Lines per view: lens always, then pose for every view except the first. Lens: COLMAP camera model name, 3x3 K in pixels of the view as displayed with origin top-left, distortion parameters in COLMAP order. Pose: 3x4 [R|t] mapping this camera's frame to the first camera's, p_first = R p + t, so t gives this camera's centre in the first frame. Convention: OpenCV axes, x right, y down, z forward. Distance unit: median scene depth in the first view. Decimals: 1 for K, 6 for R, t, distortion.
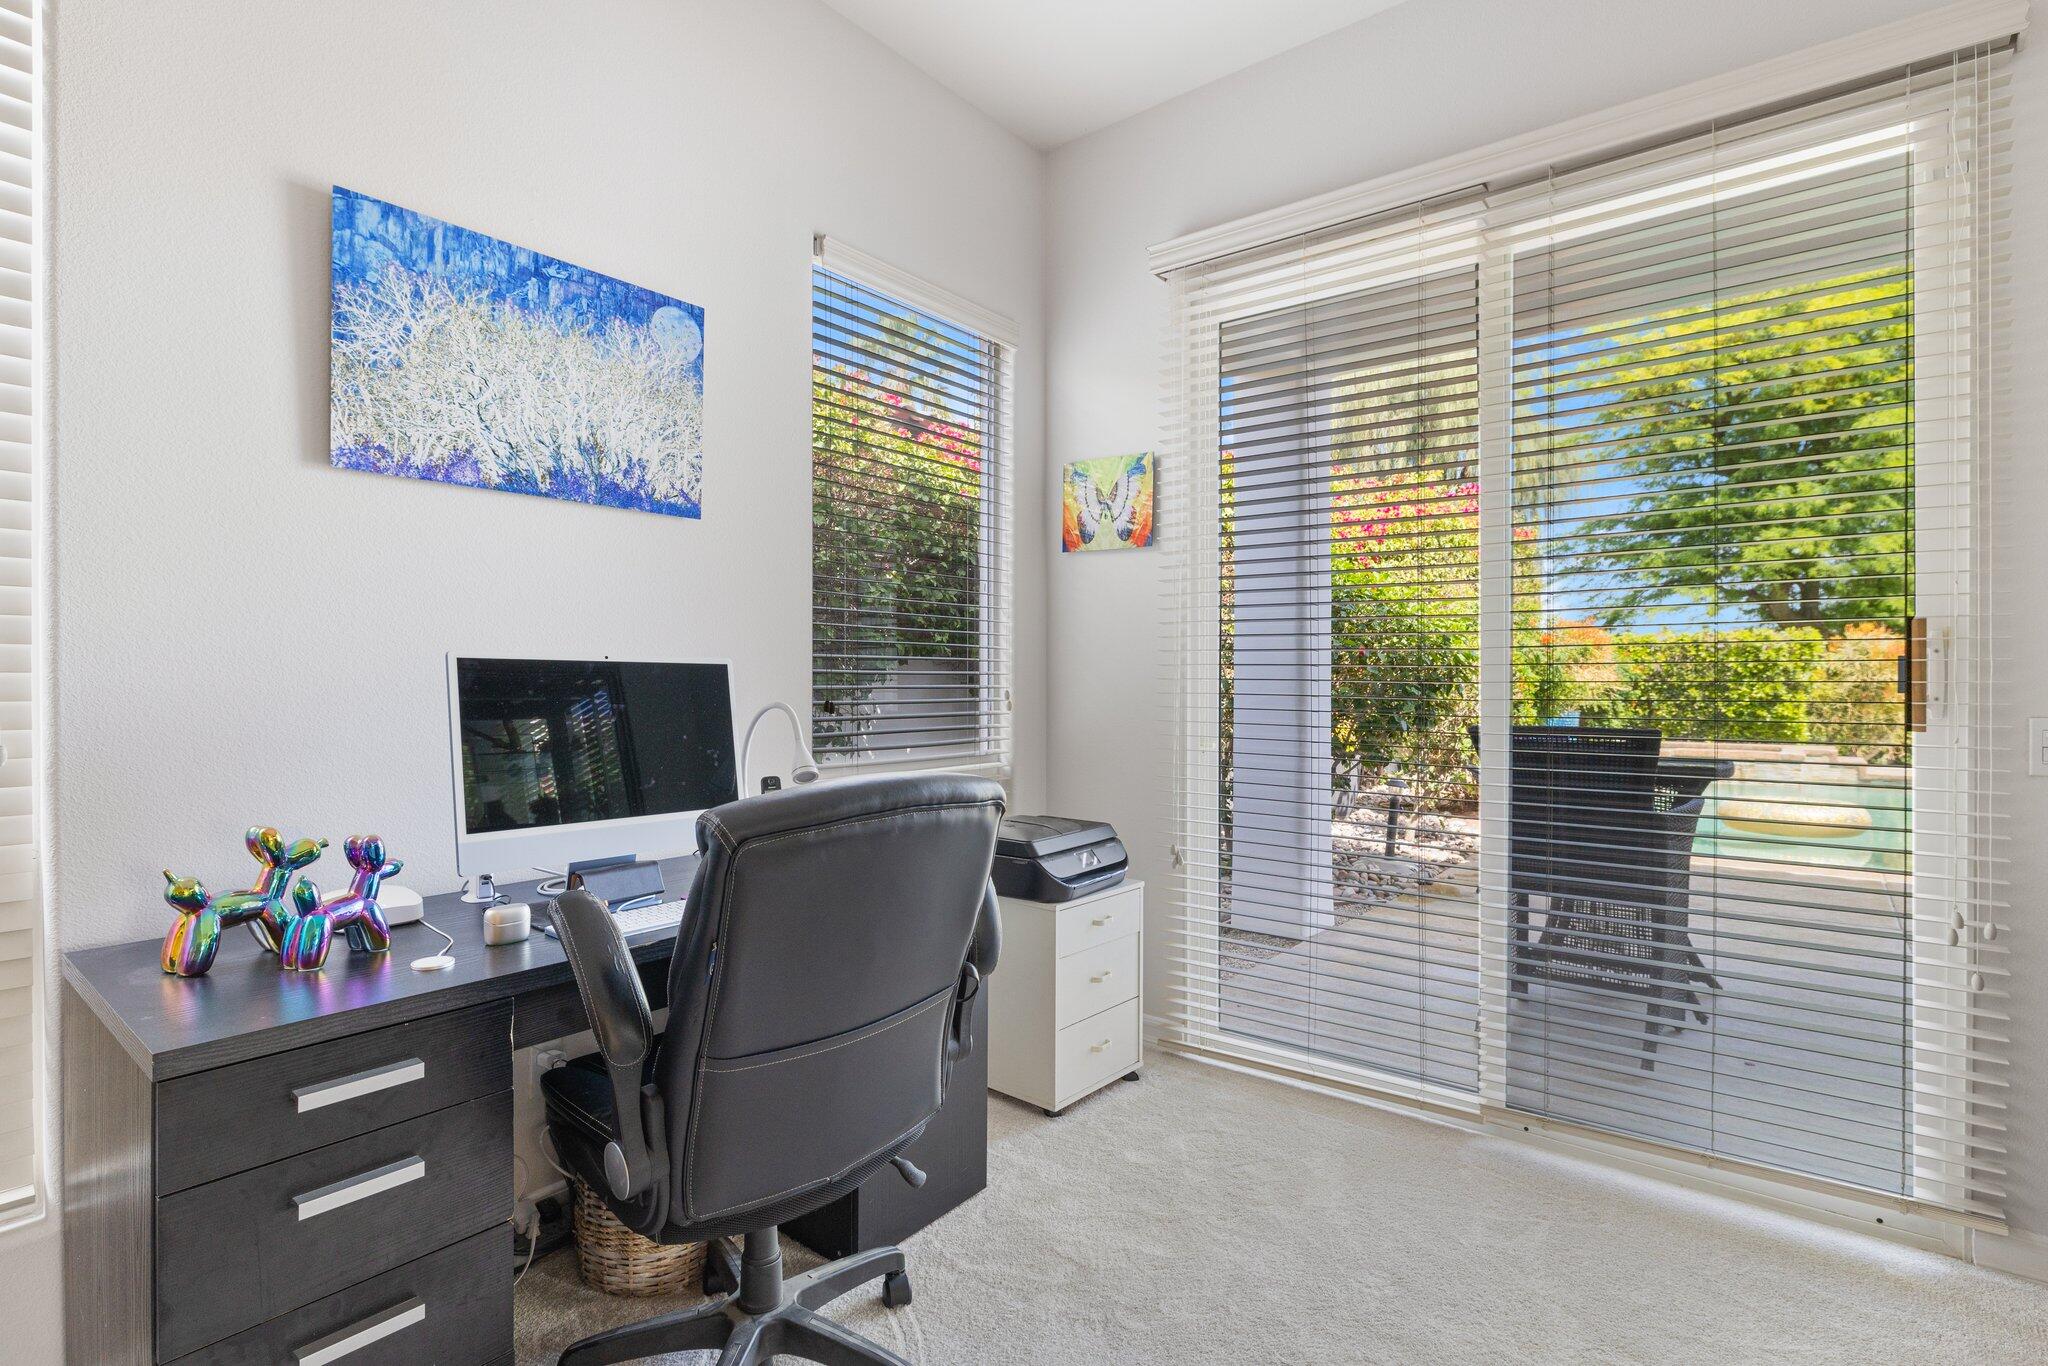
lens RADIAL K [[1008.4, 0, 1025.2], [0, 1008.4, 686.0], [0, 0, 1]] dist [-0.000854, -0.000083]
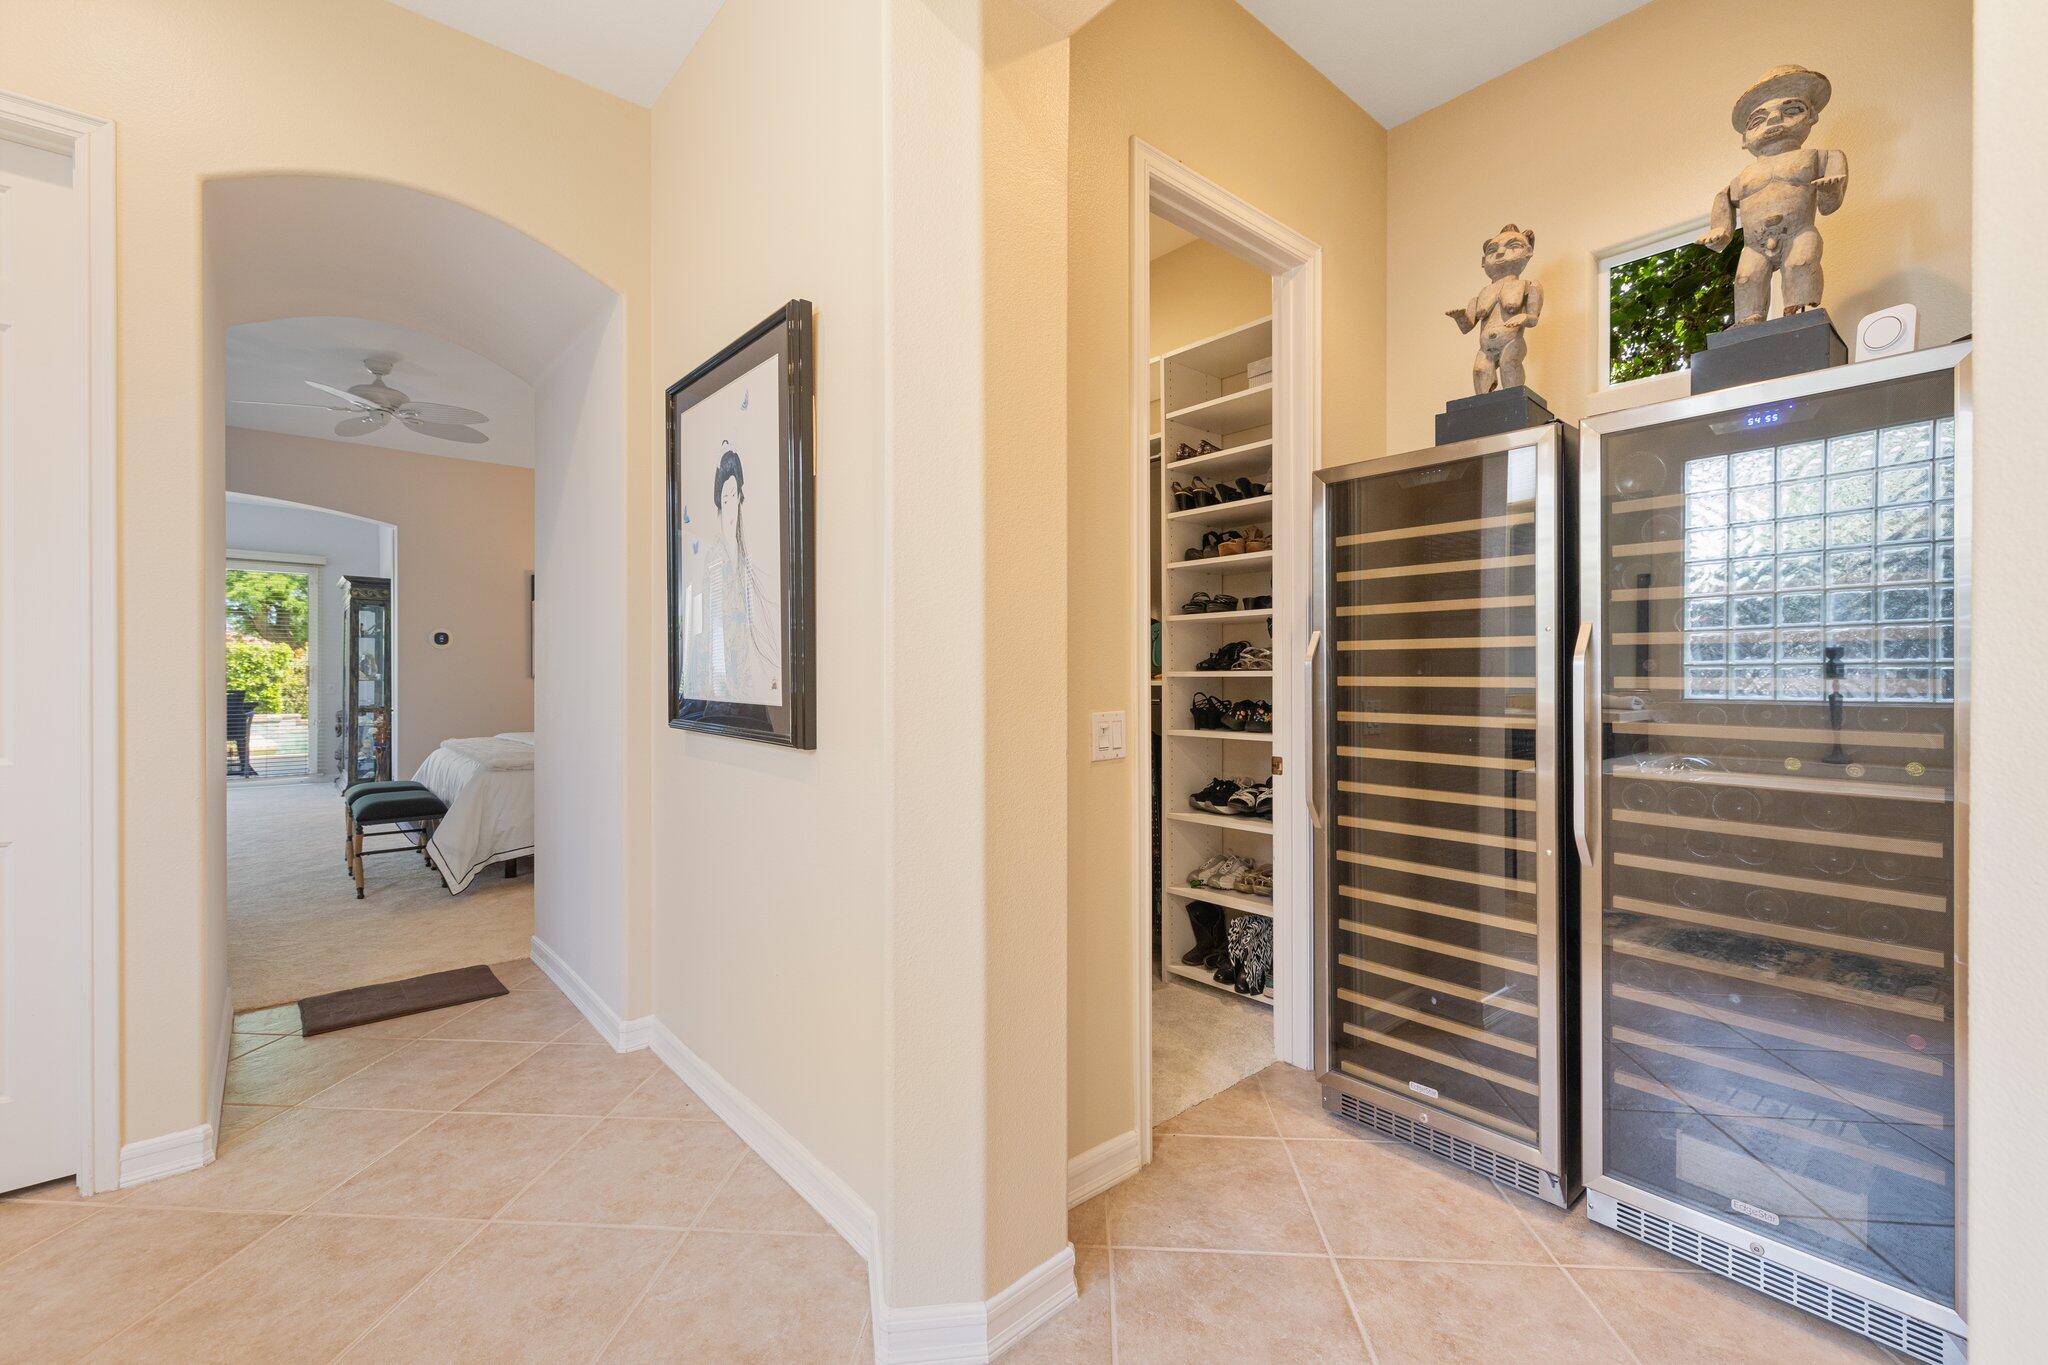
lens RADIAL K [[863.2, 0, 1025.2], [0, 863.2, 677.4], [0, 0, 1]] dist [-0.004467, -0.001438]
pose [[0.193839, -0.002020, 0.981031, -0.379385], [-0.000106, 0.999998, 0.002080, -0.004603], [-0.981033, -0.000507, 0.193838, -0.479460]]
